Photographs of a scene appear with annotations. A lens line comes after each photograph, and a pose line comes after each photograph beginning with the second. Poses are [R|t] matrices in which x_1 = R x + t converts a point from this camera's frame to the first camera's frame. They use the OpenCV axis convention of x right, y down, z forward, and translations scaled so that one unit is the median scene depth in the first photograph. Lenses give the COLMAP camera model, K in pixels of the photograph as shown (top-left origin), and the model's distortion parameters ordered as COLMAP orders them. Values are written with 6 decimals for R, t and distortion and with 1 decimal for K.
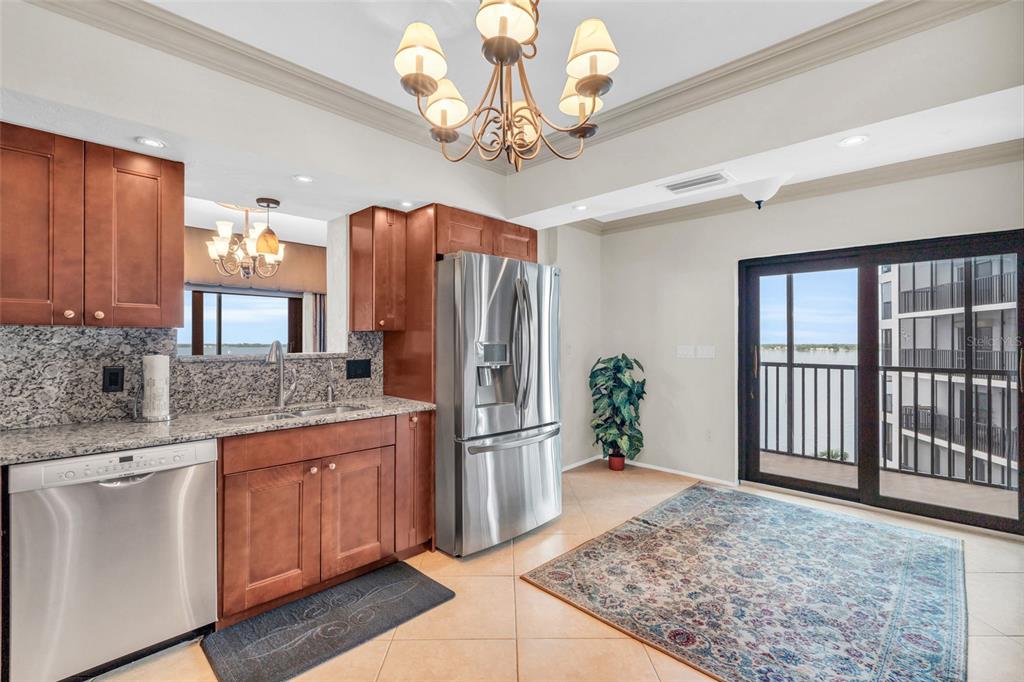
lens RADIAL K [[459.6, 0, 512.0], [0, 459.6, 338.2], [0, 0, 1]] dist [-0.000142, -0.000021]
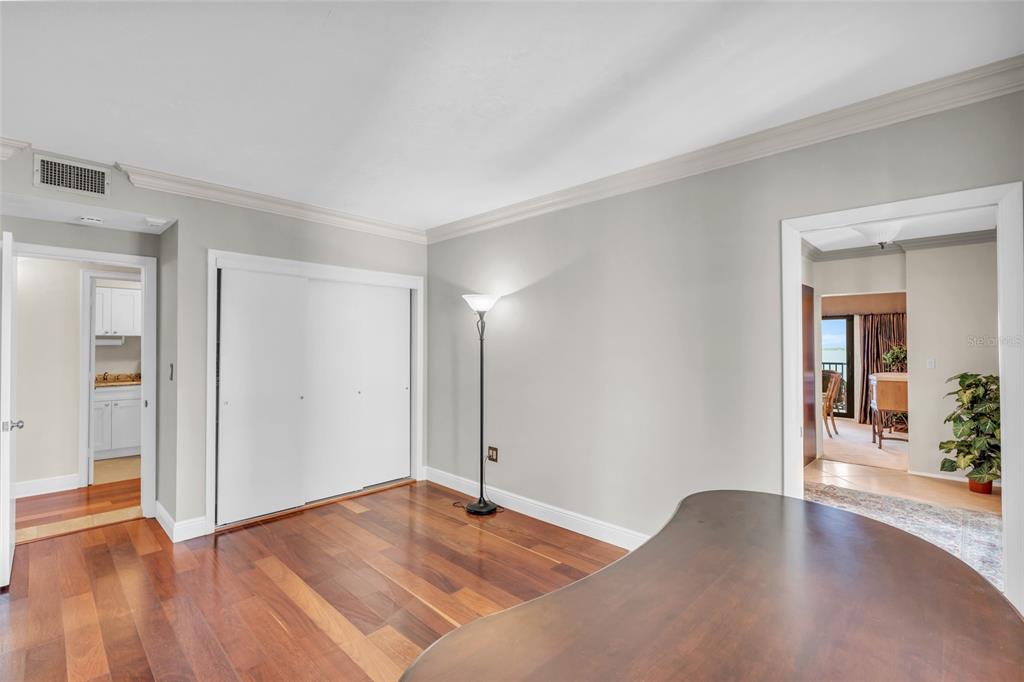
lens RADIAL K [[459.6, 0, 512.1], [0, 459.6, 342.5], [0, 0, 1]] dist [-0.000142, -0.000021]
pose [[0.002190, -0.009989, -0.999948, 1.593242], [0.001923, 0.999948, -0.009984, -0.025724], [0.999996, -0.001901, 0.002210, 0.036313]]
